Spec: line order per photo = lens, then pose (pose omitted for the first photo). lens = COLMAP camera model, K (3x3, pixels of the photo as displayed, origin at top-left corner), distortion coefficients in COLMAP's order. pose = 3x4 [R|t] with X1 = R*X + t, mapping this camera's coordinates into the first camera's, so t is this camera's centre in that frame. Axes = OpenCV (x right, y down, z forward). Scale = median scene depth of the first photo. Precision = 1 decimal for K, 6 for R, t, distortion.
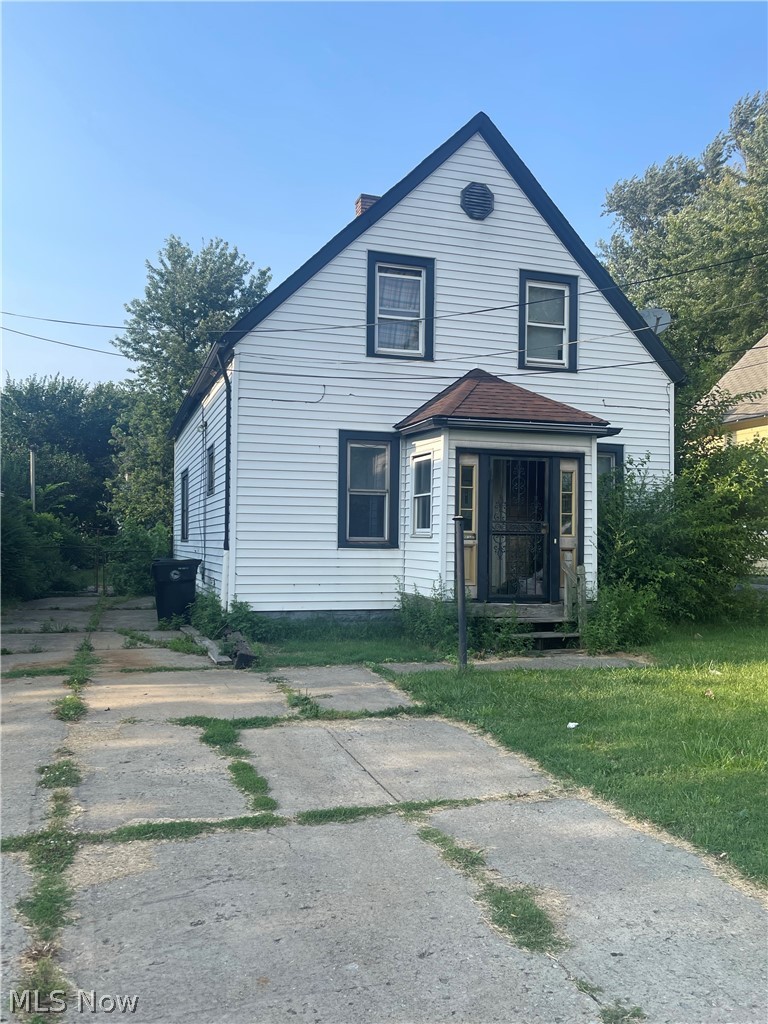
lens RADIAL K [[842.8, 0, 383.6], [0, 842.8, 526.8], [0, 0, 1]] dist [-0.001718, -0.007765]
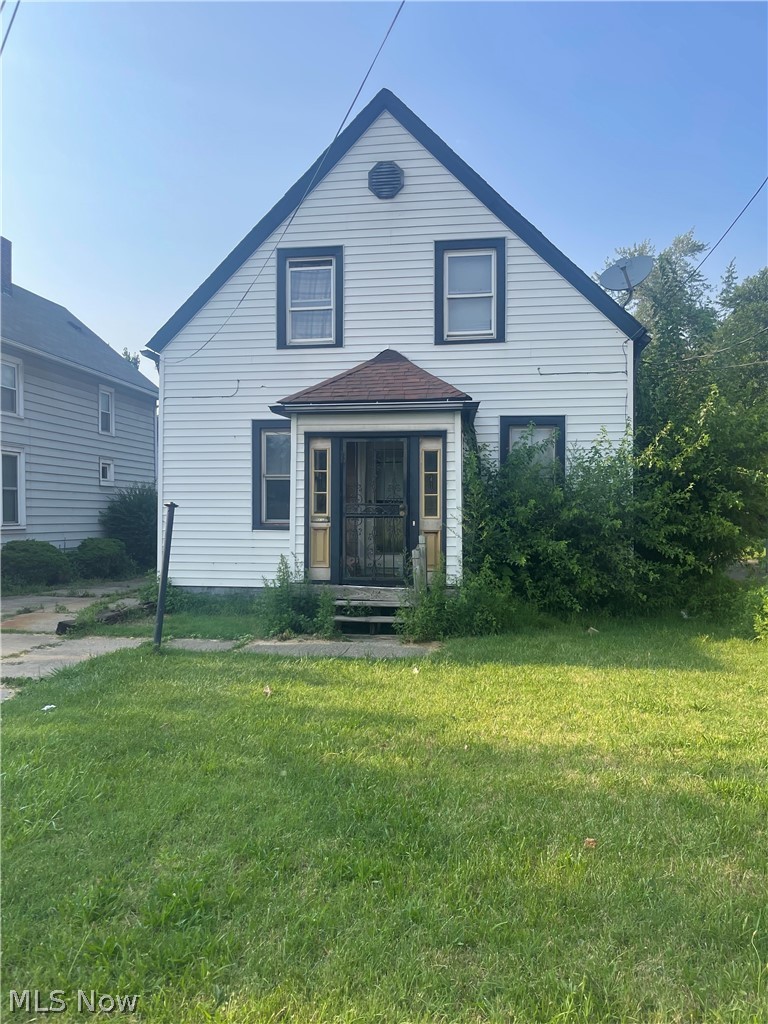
lens RADIAL K [[805.7, 0, 384.0], [0, 805.7, 512.0], [0, 0, 1]] dist [0.004777, 0.003904]
pose [[0.893735, -0.008574, -0.448514, 0.546254], [0.015430, 0.999813, 0.011634, -0.006851], [0.448331, -0.017318, 0.893700, 0.147233]]
